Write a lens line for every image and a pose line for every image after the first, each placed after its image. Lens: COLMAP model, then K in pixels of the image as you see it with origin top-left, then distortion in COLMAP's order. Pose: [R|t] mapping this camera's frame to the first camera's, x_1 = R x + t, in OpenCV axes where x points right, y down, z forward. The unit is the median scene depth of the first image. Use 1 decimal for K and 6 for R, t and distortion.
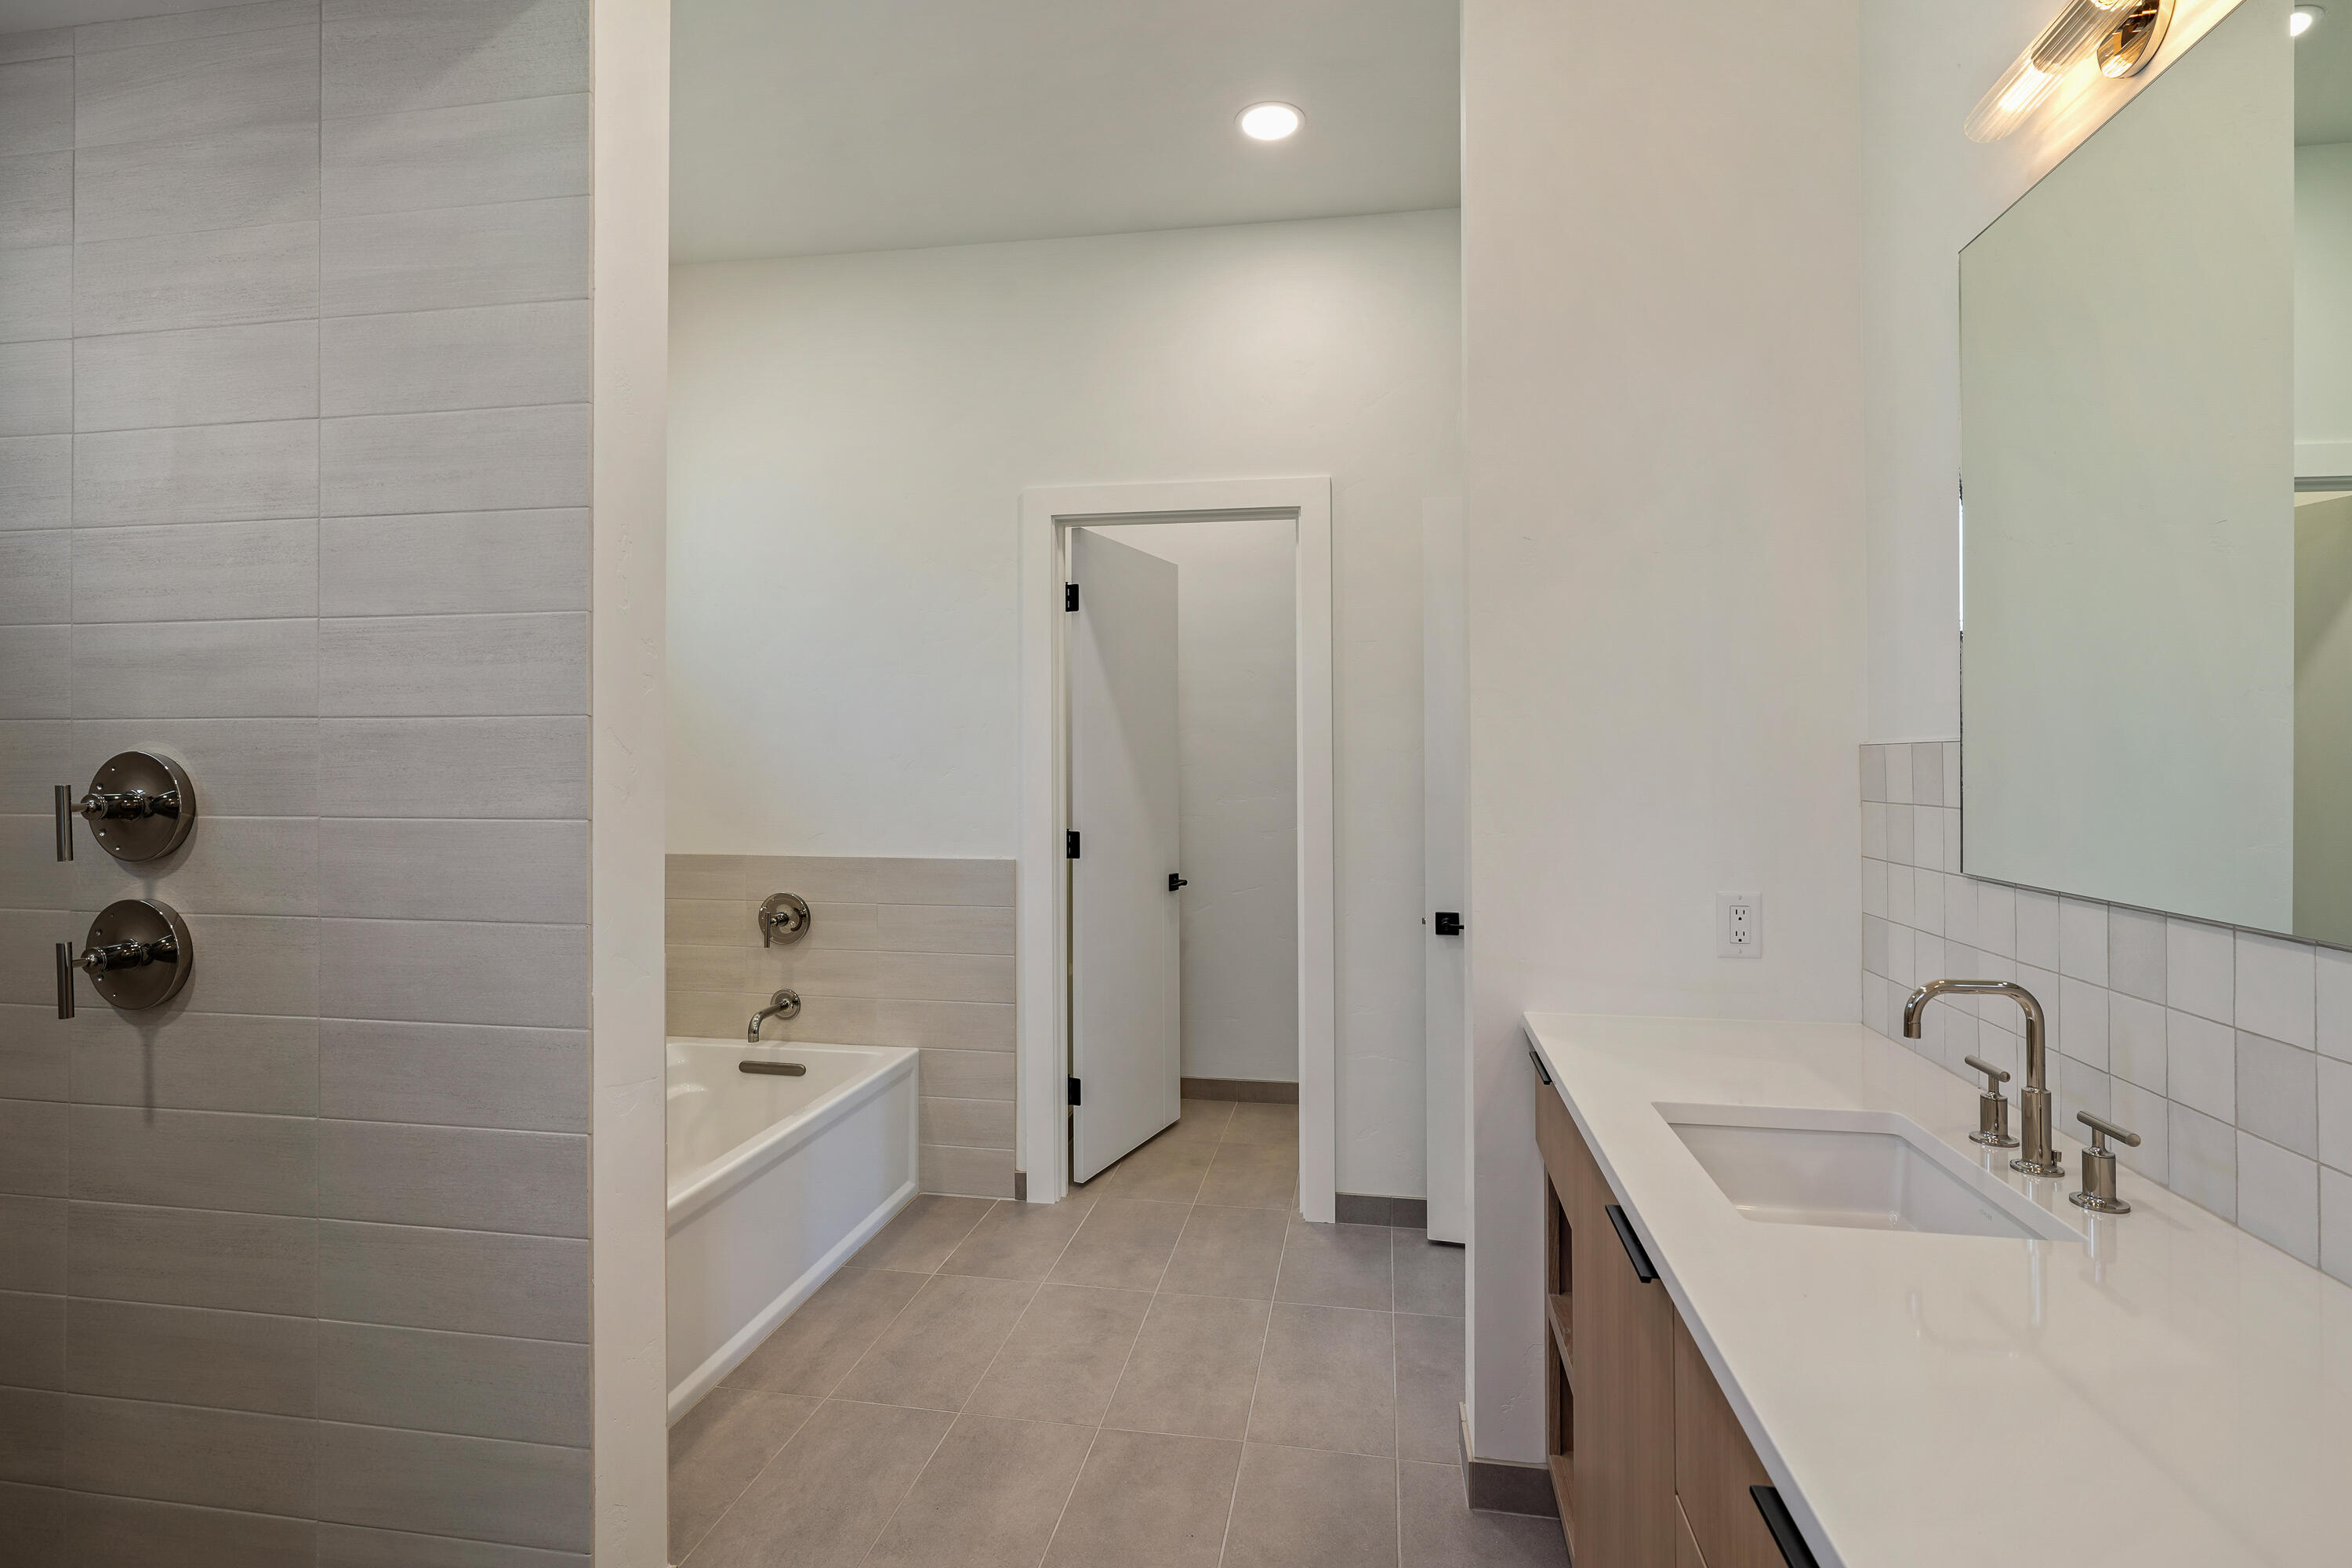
lens RADIAL K [[1142.9, 0, 1176.0], [0, 1142.9, 762.7], [0, 0, 1]] dist [-0.001236, 0.000519]
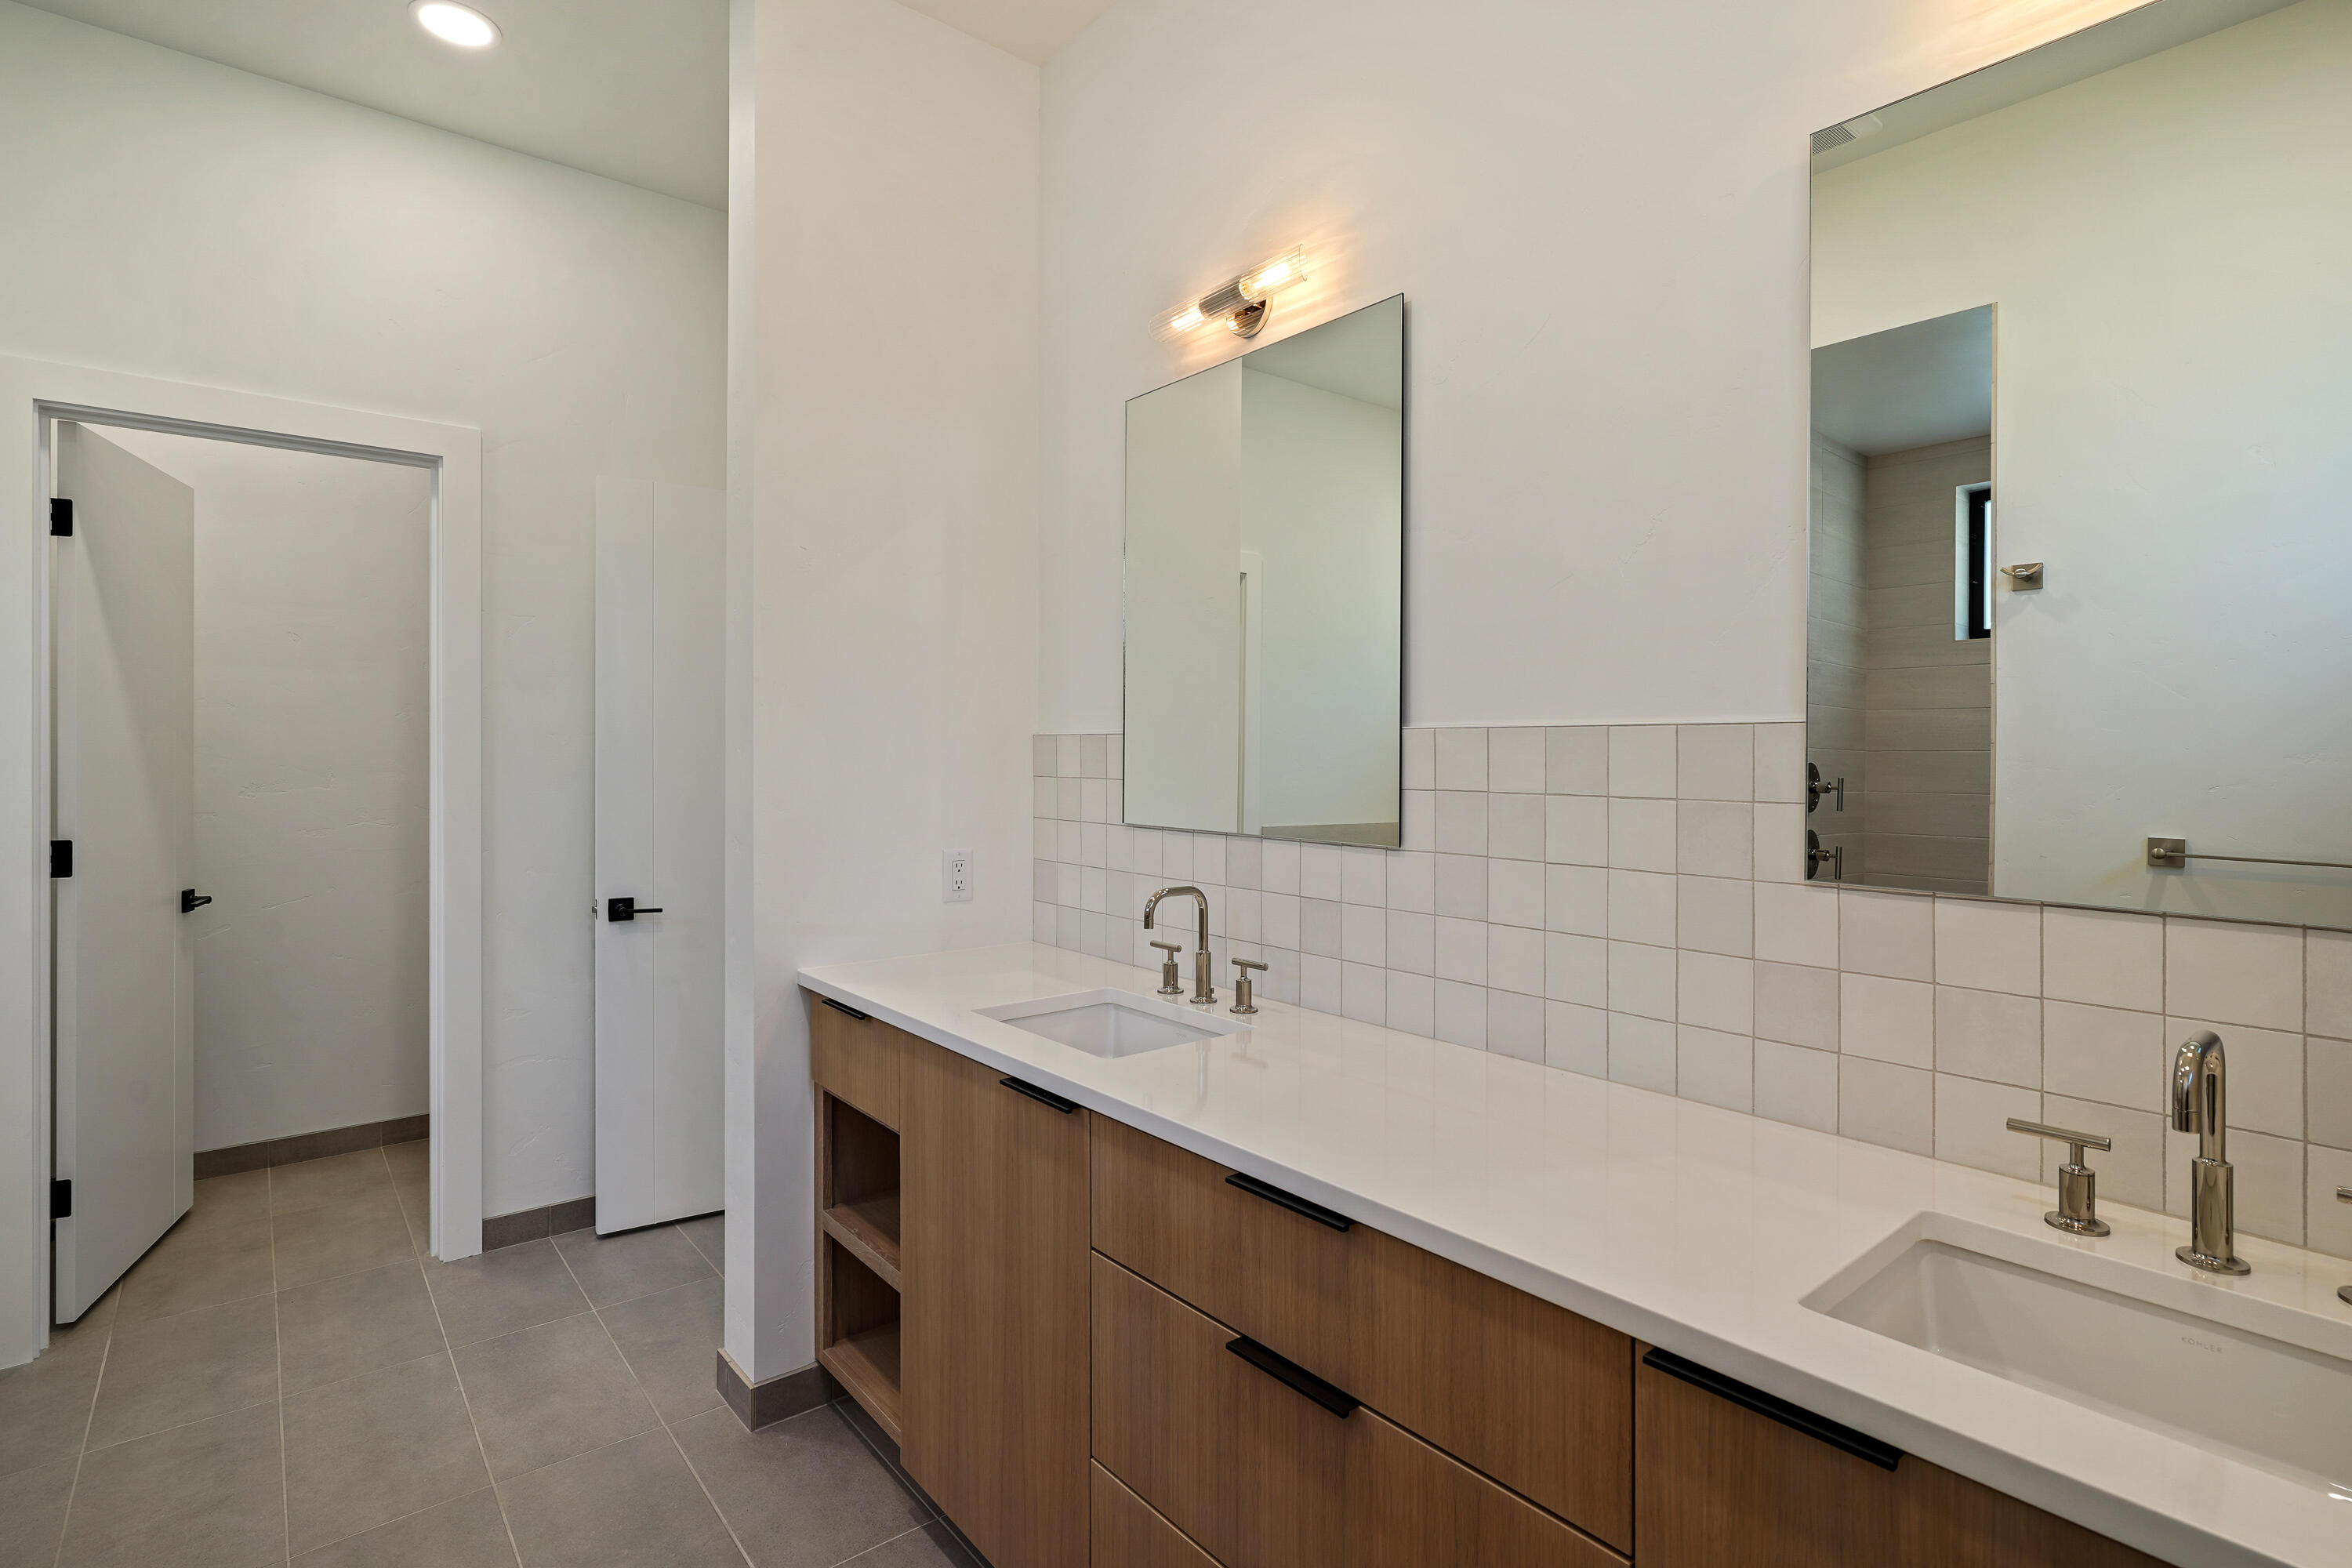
lens RADIAL K [[1142.9, 0, 1176.0], [0, 1142.9, 762.7], [0, 0, 1]] dist [-0.001236, 0.000519]
pose [[0.652198, -0.007535, 0.758011, -0.221492], [-0.002716, 0.999921, 0.012276, 0.000167], [-0.758044, -0.010066, 0.652126, -0.008107]]
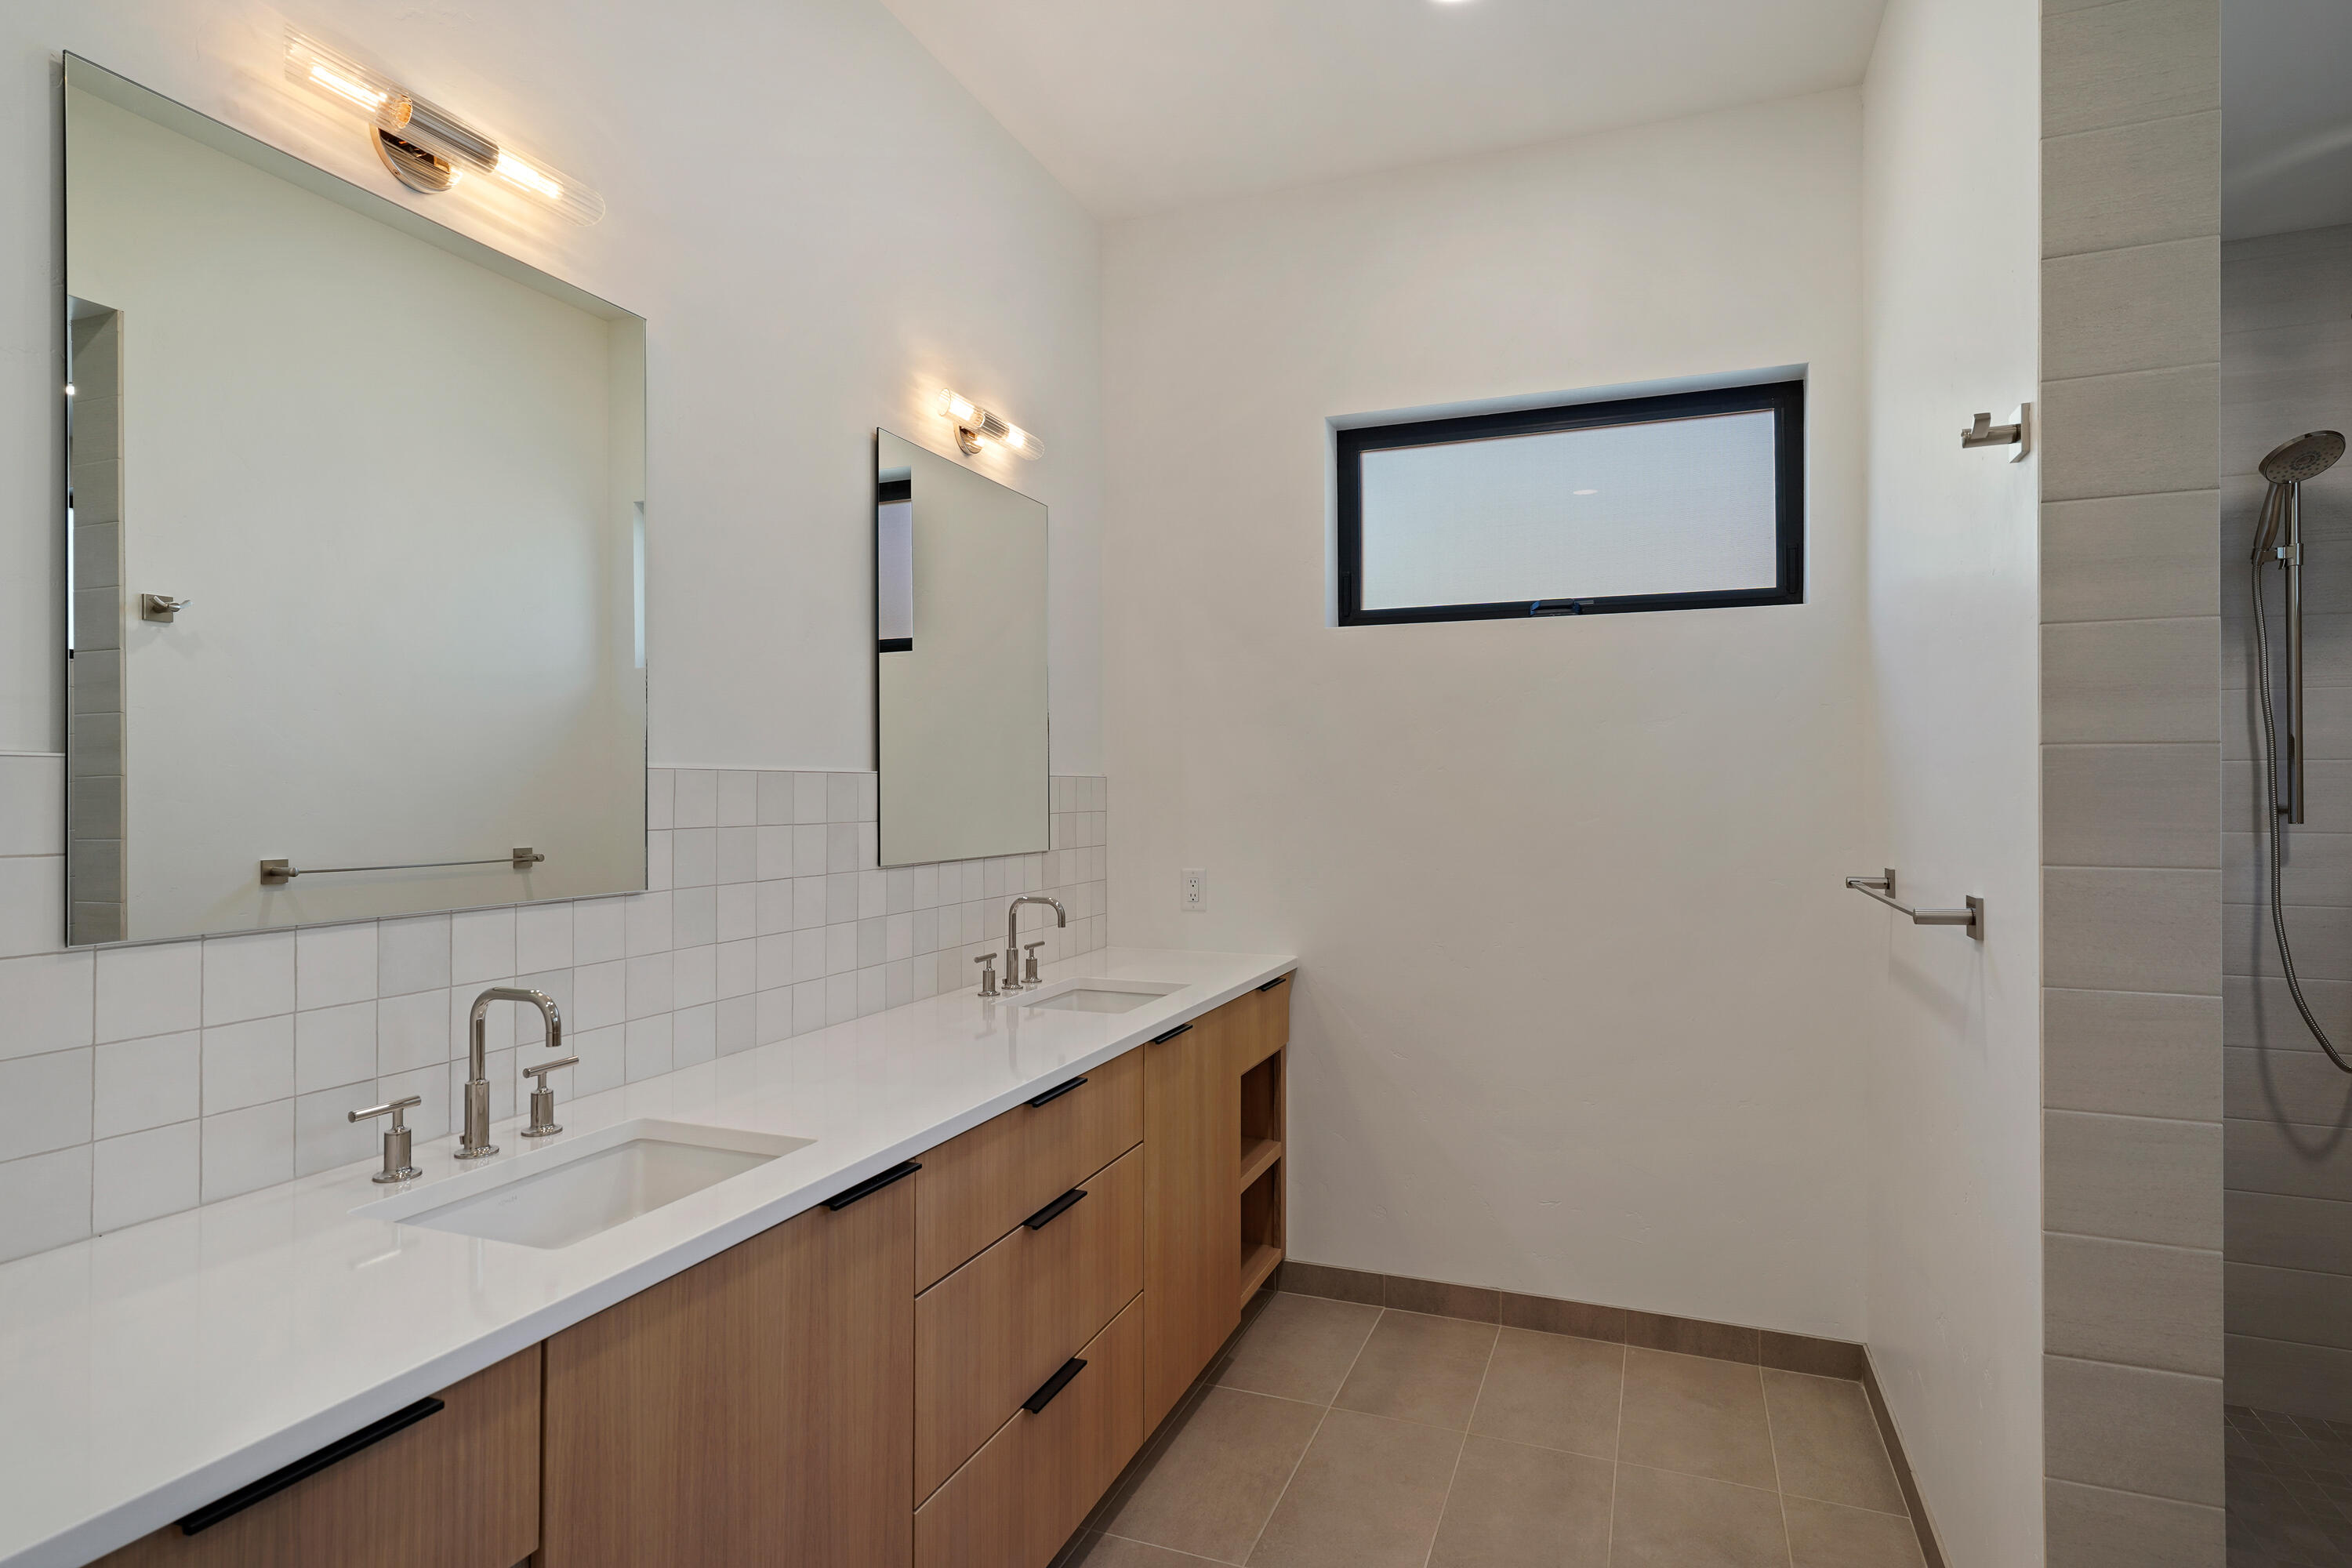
lens RADIAL K [[1250.0, 0, 1176.0], [0, 1250.0, 784.0], [0, 0, 1]] dist [0.038073, 0.000122]
pose [[-0.980424, -0.007100, 0.196771, -0.071266], [-0.008284, 0.999952, -0.005194, -0.001270], [-0.196725, -0.006722, -0.980436, 0.939934]]
